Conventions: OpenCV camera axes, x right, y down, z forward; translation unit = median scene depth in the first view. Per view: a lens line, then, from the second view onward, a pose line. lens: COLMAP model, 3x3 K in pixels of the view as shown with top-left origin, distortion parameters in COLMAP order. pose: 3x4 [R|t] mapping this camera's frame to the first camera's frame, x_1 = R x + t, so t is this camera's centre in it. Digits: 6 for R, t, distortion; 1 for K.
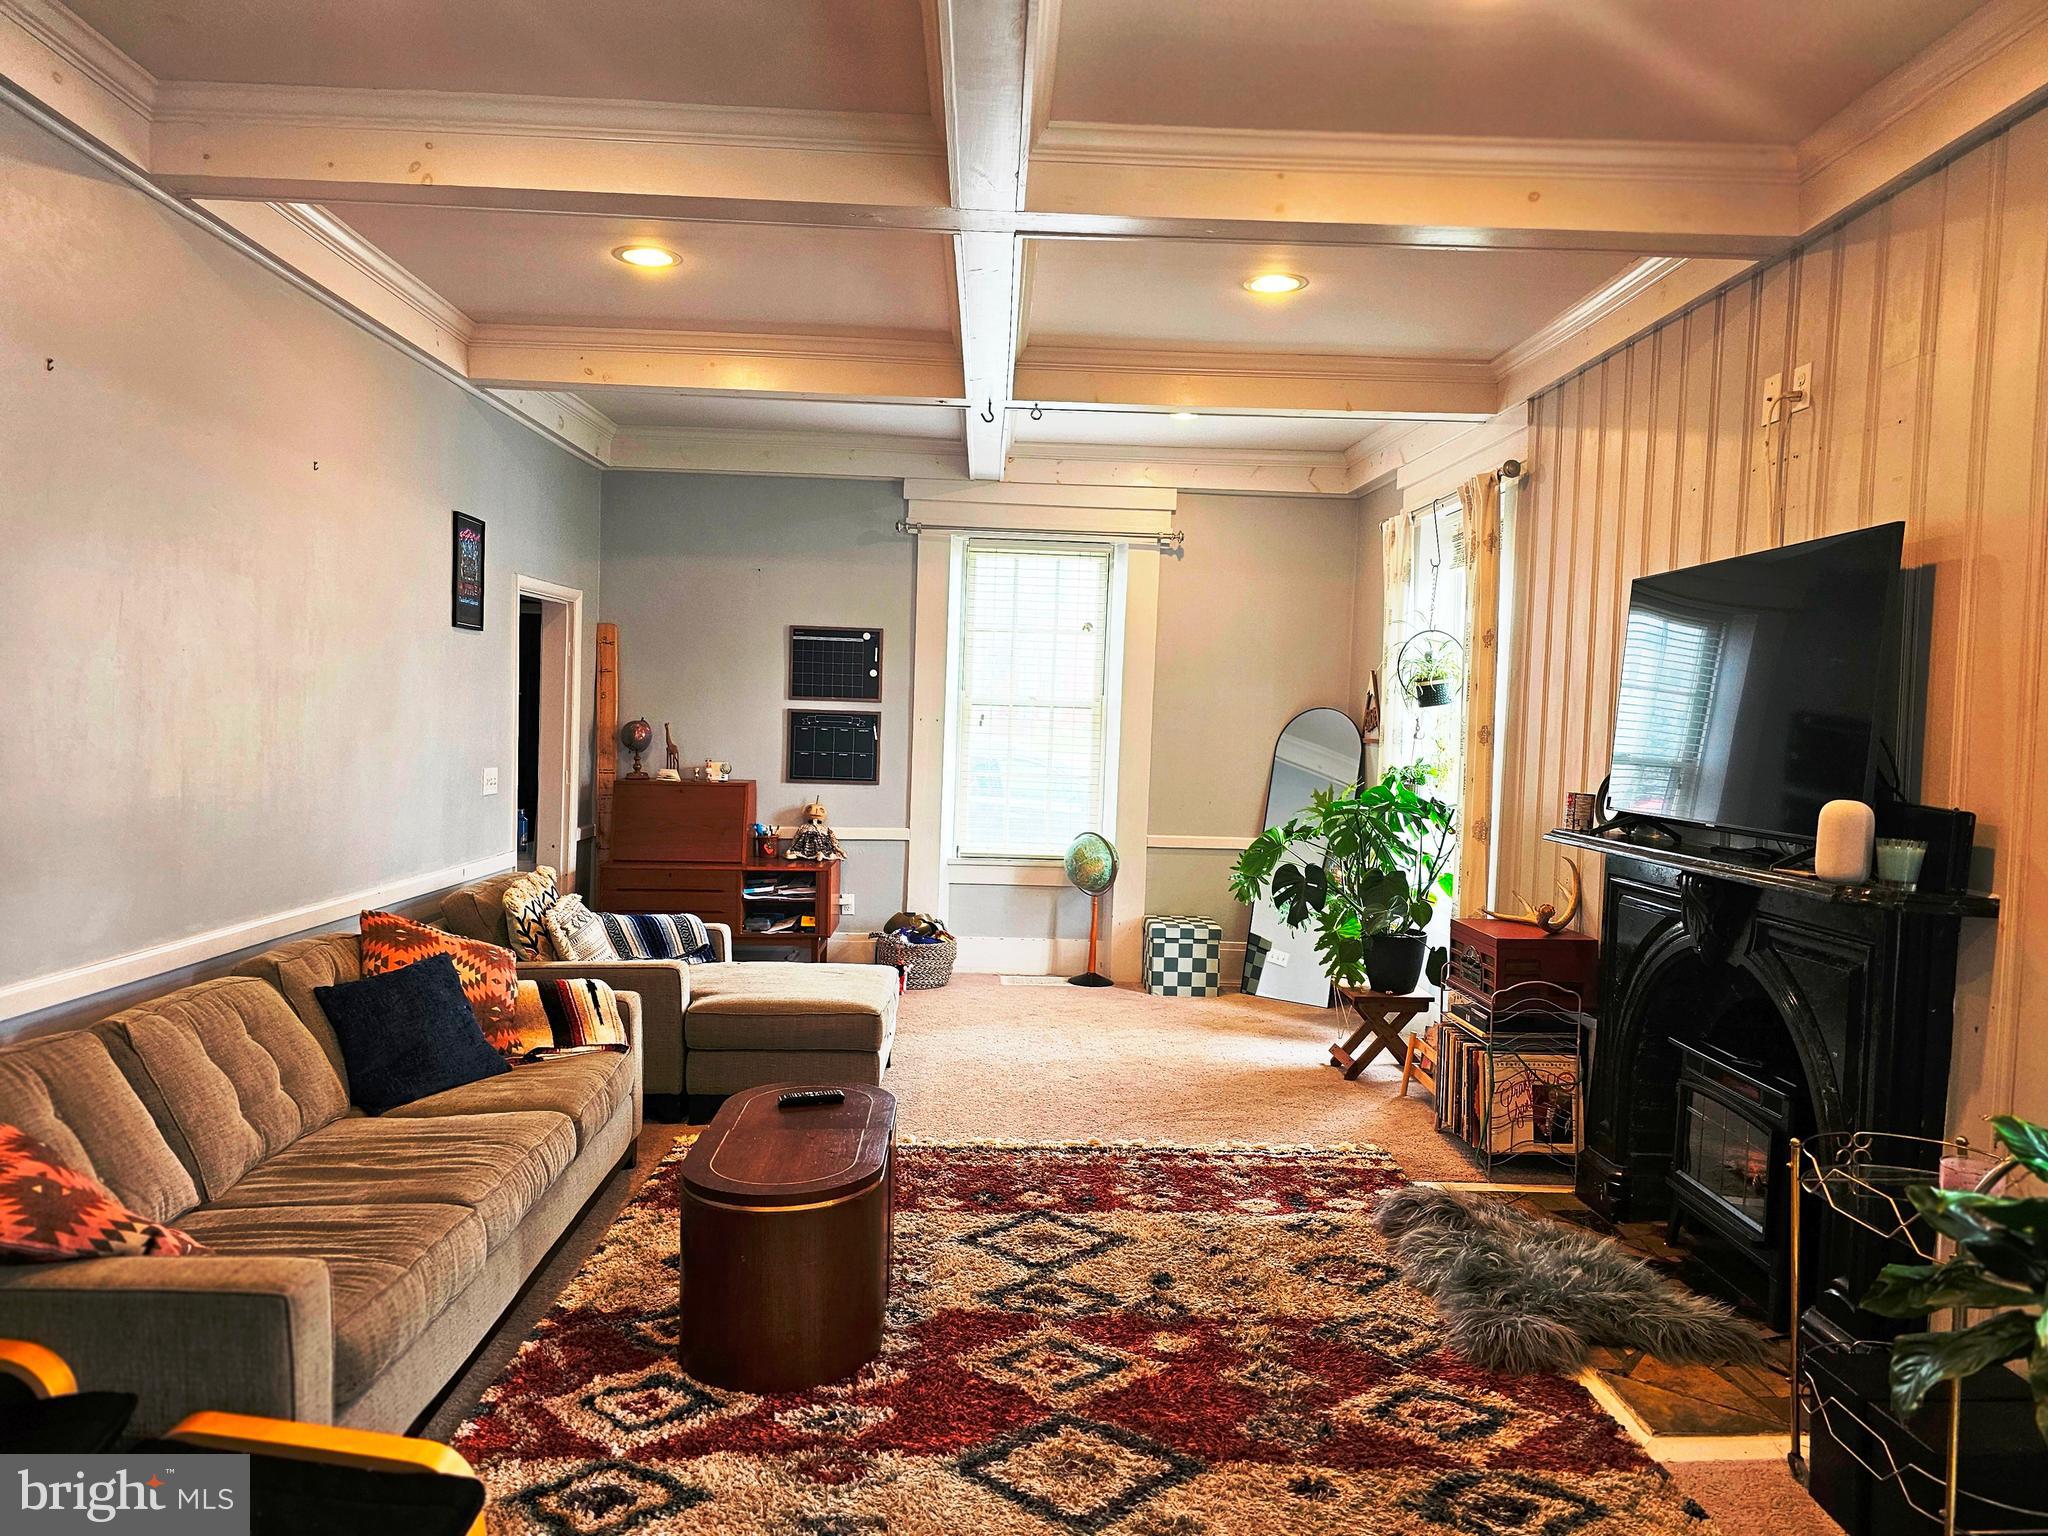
lens RADIAL K [[1378.1, 0, 1026.1], [0, 1378.1, 776.1], [0, 0, 1]] dist [0.075445, -0.074485]
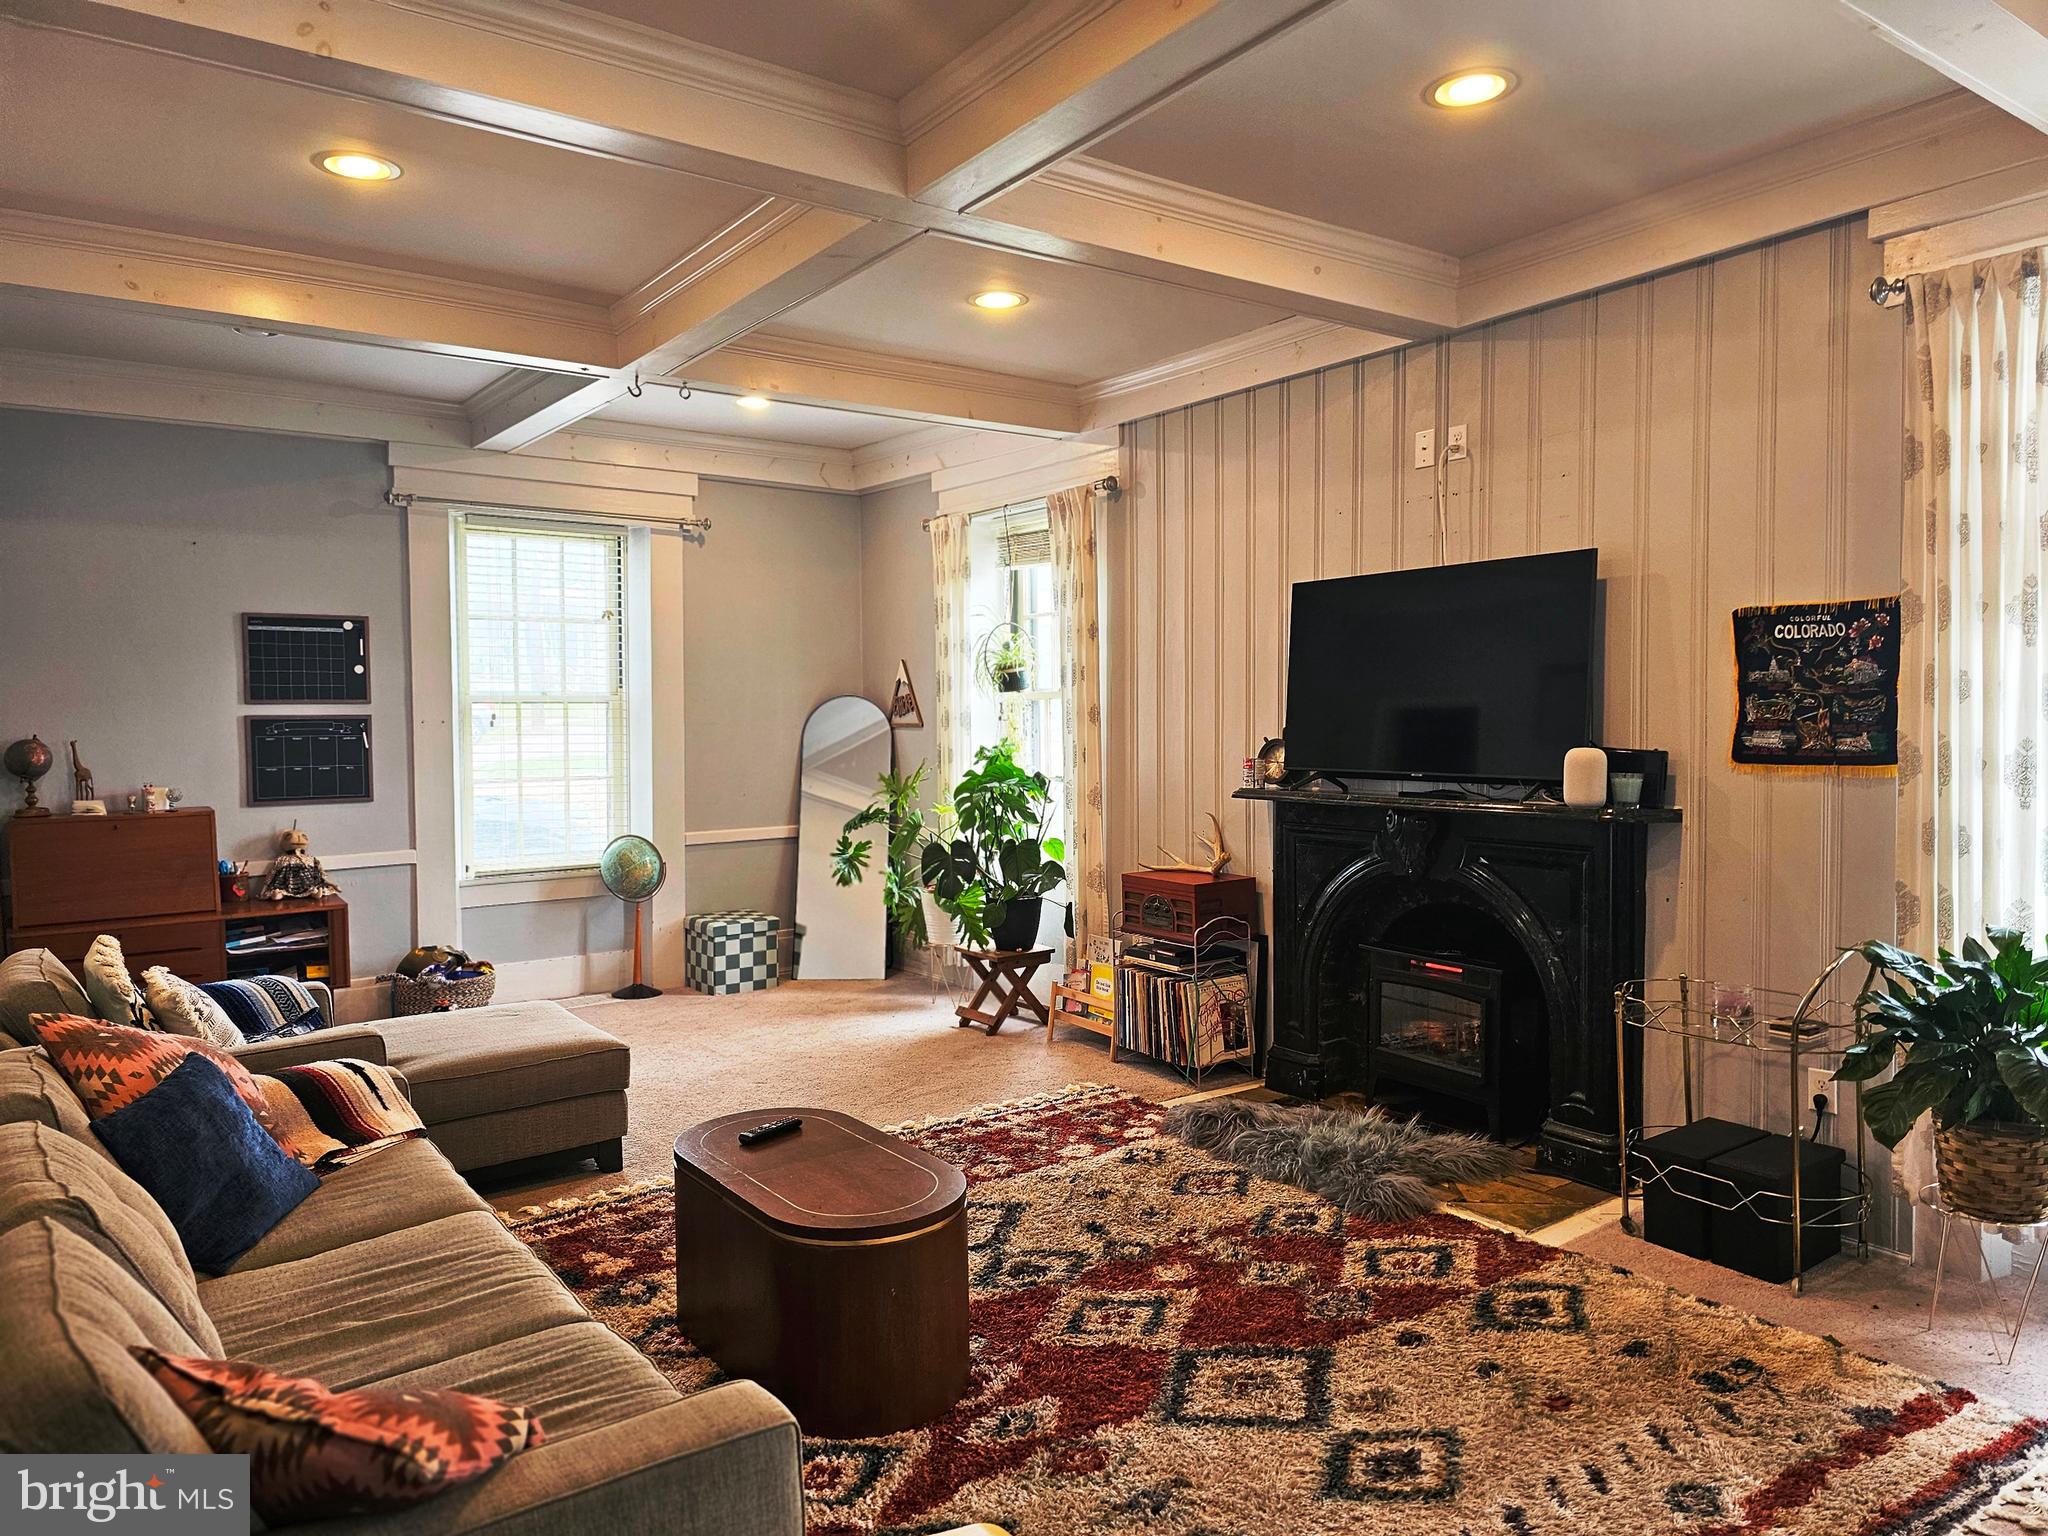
lens RADIAL K [[1378.1, 0, 1026.1], [0, 1378.1, 776.1], [0, 0, 1]] dist [0.075445, -0.074485]
pose [[0.828230, -0.063747, 0.556751, -0.417447], [0.058513, 0.997916, 0.027215, -0.014942], [-0.557325, 0.010037, 0.830234, 0.108373]]
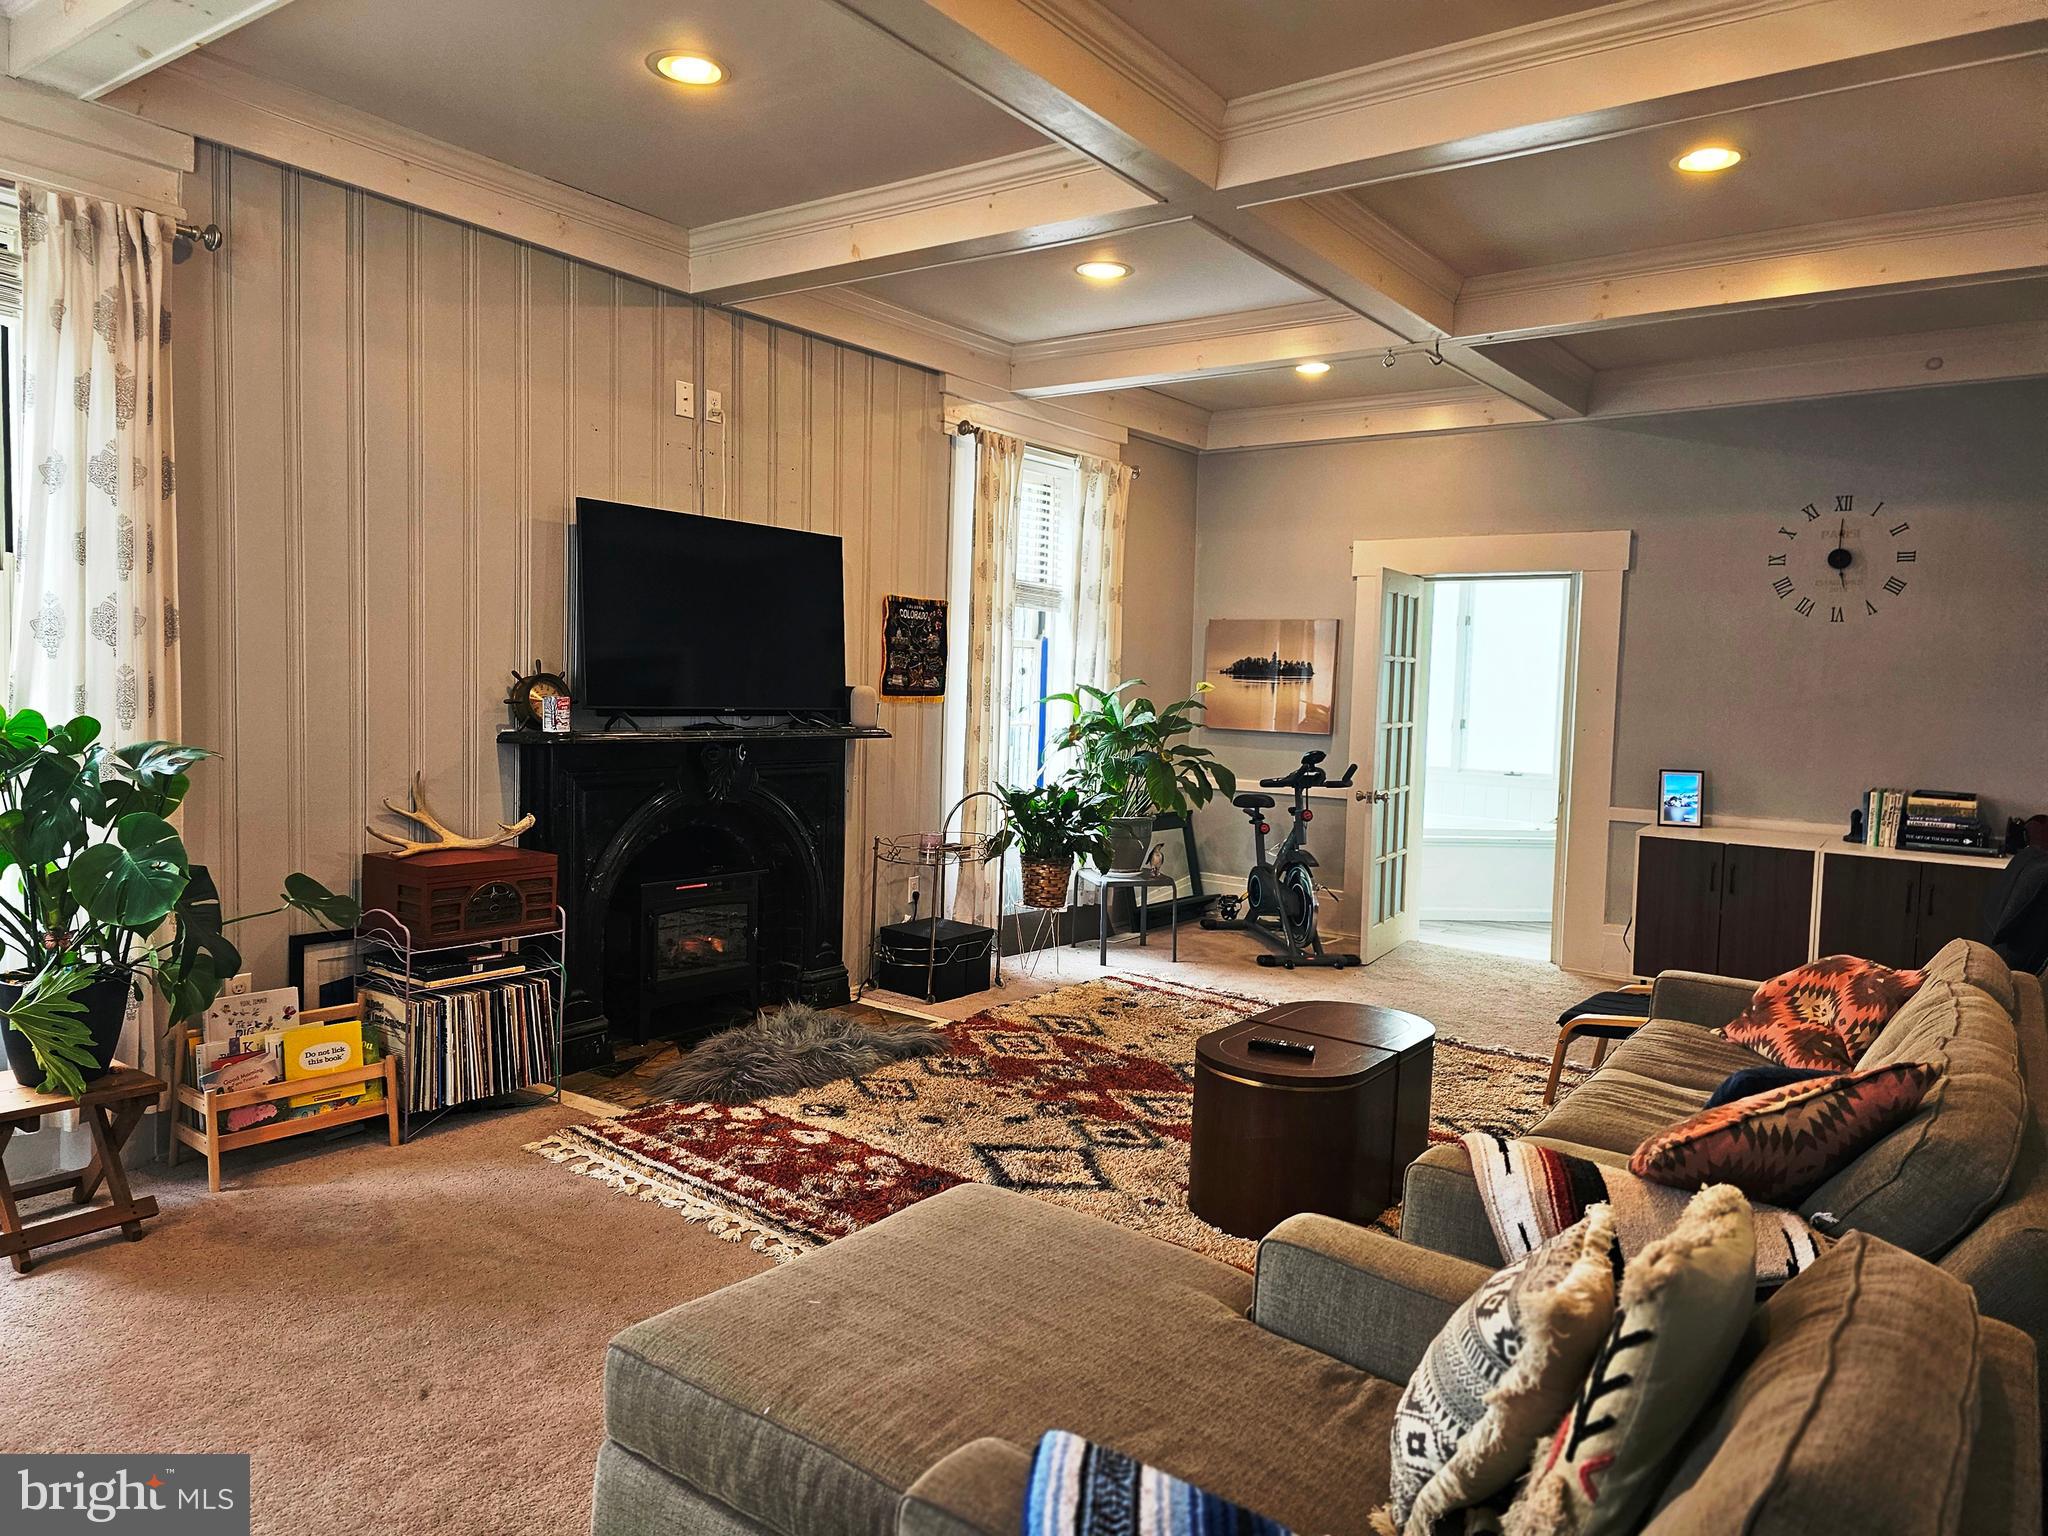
lens RADIAL K [[1349.9, 0, 1074.0], [0, 1349.9, 776.4], [0, 0, 1]] dist [0.075667, 0.000049]
pose [[-0.800428, -0.108596, 0.589509, -0.485648], [-0.039731, 0.990901, 0.128593, -0.070530], [-0.598110, 0.079508, -0.797460, 1.511509]]
